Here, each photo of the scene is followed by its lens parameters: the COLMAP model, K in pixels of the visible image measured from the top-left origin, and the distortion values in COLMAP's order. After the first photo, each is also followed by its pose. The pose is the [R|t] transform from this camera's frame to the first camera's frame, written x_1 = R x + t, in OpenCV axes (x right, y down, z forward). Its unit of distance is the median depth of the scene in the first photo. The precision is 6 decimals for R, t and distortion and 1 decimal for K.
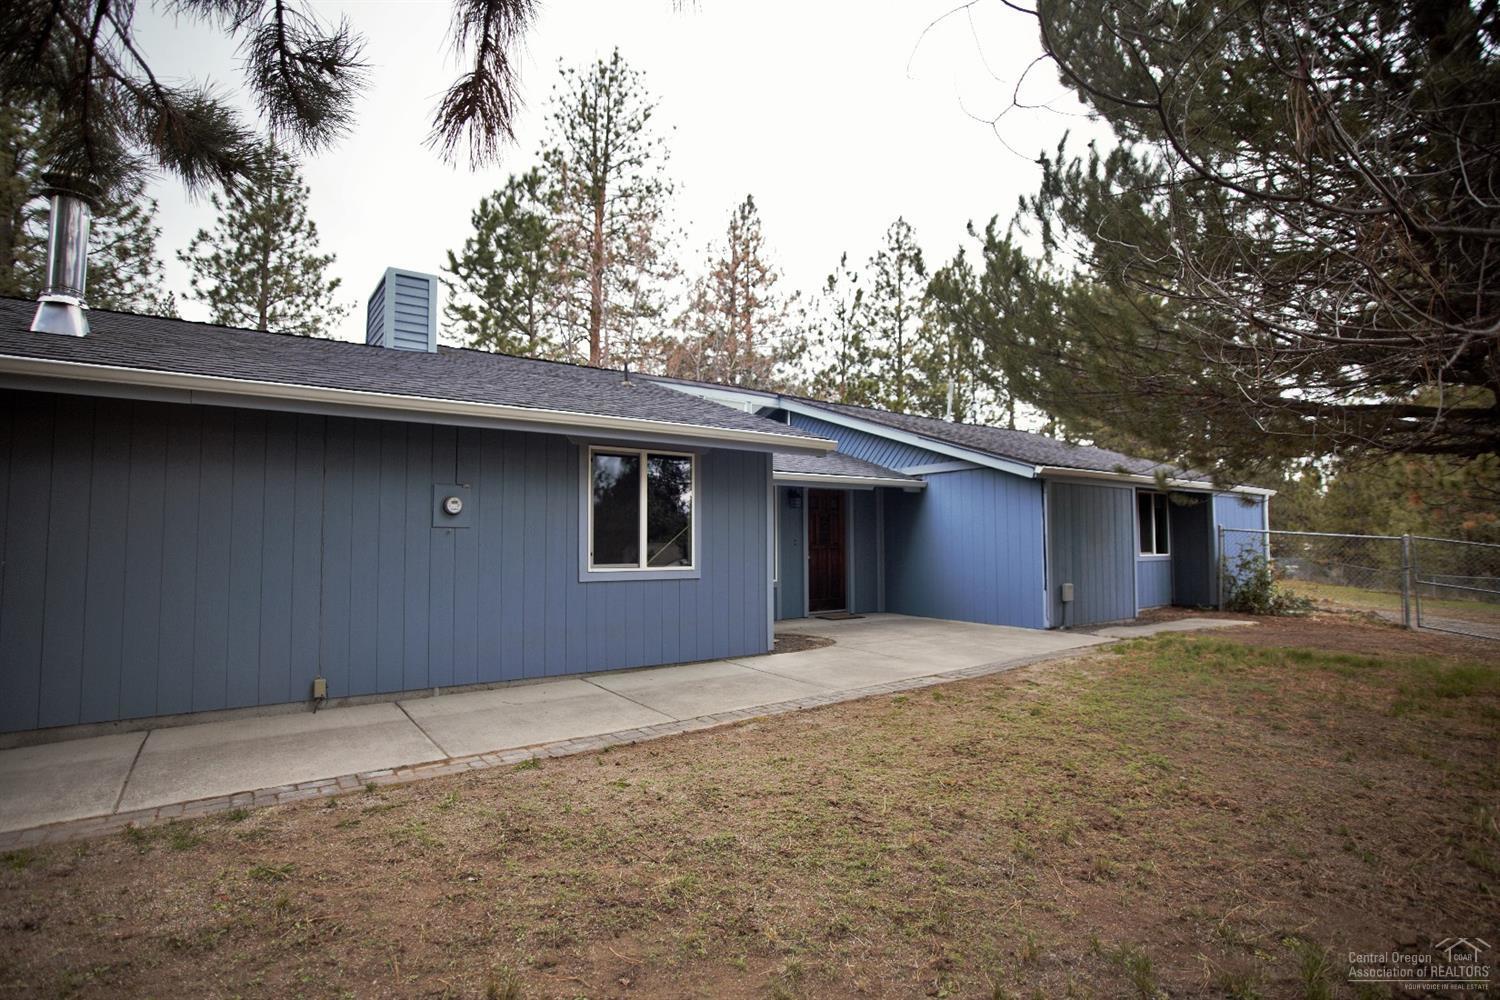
lens RADIAL K [[704.9, 0, 750.0], [0, 704.9, 500.0], [0, 0, 1]] dist [-0.002622, -0.000418]
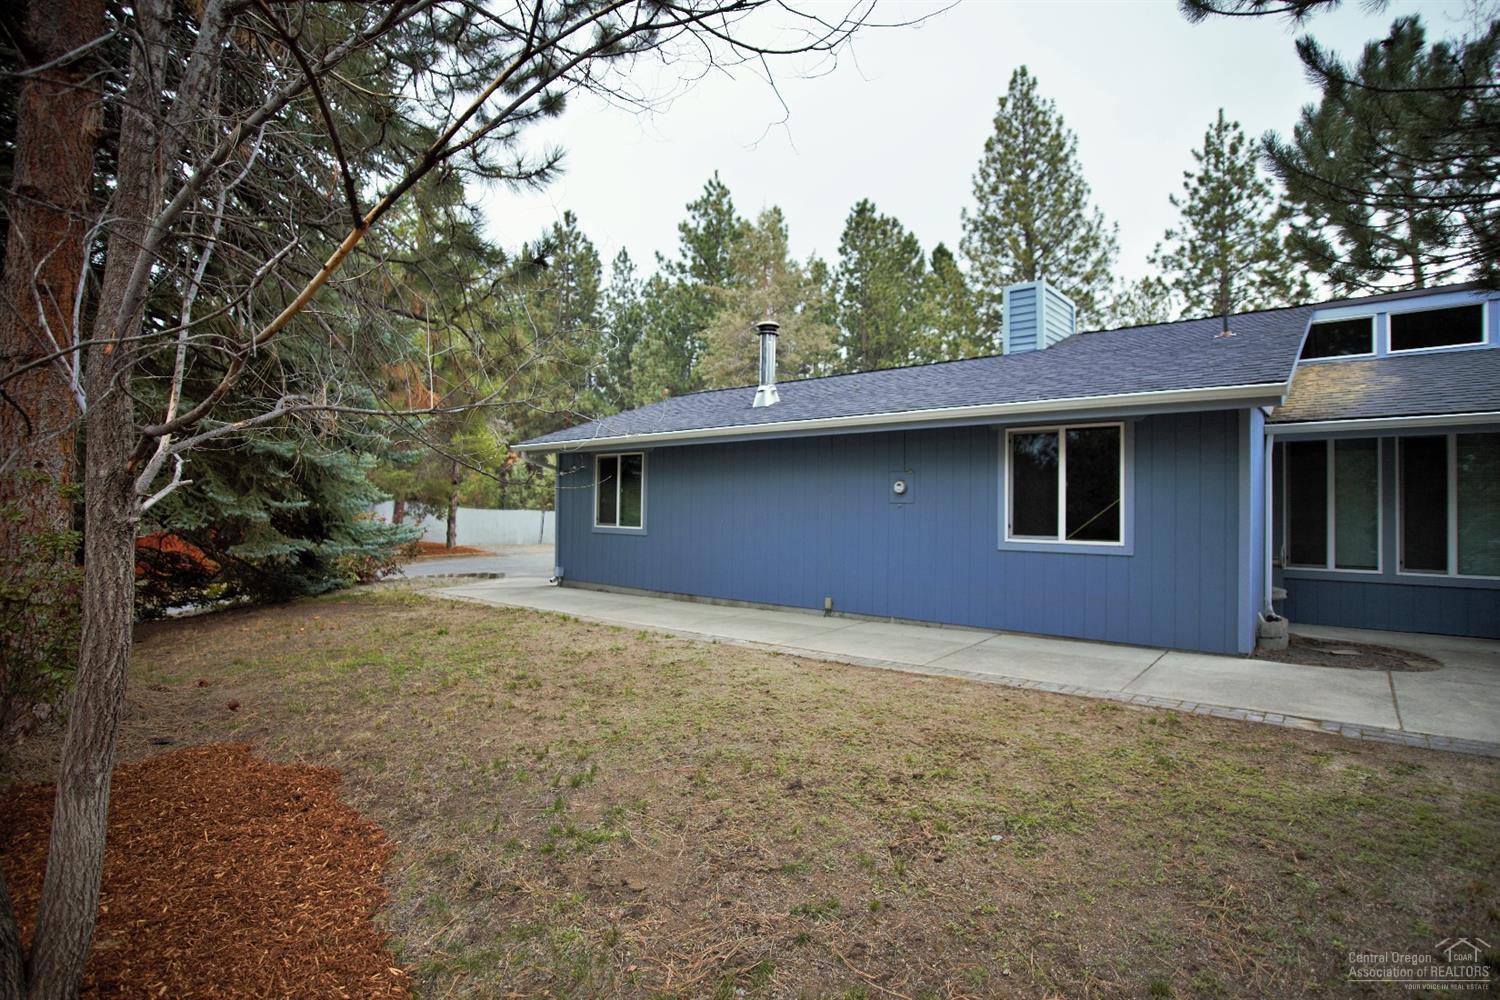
lens RADIAL K [[704.9, 0, 750.0], [0, 704.9, 500.0], [0, 0, 1]] dist [-0.002622, -0.000418]
pose [[0.284865, -0.009042, -0.958525, 0.695485], [0.049513, 0.998759, 0.005293, 0.012049], [0.957288, -0.048967, 0.284960, 0.301130]]
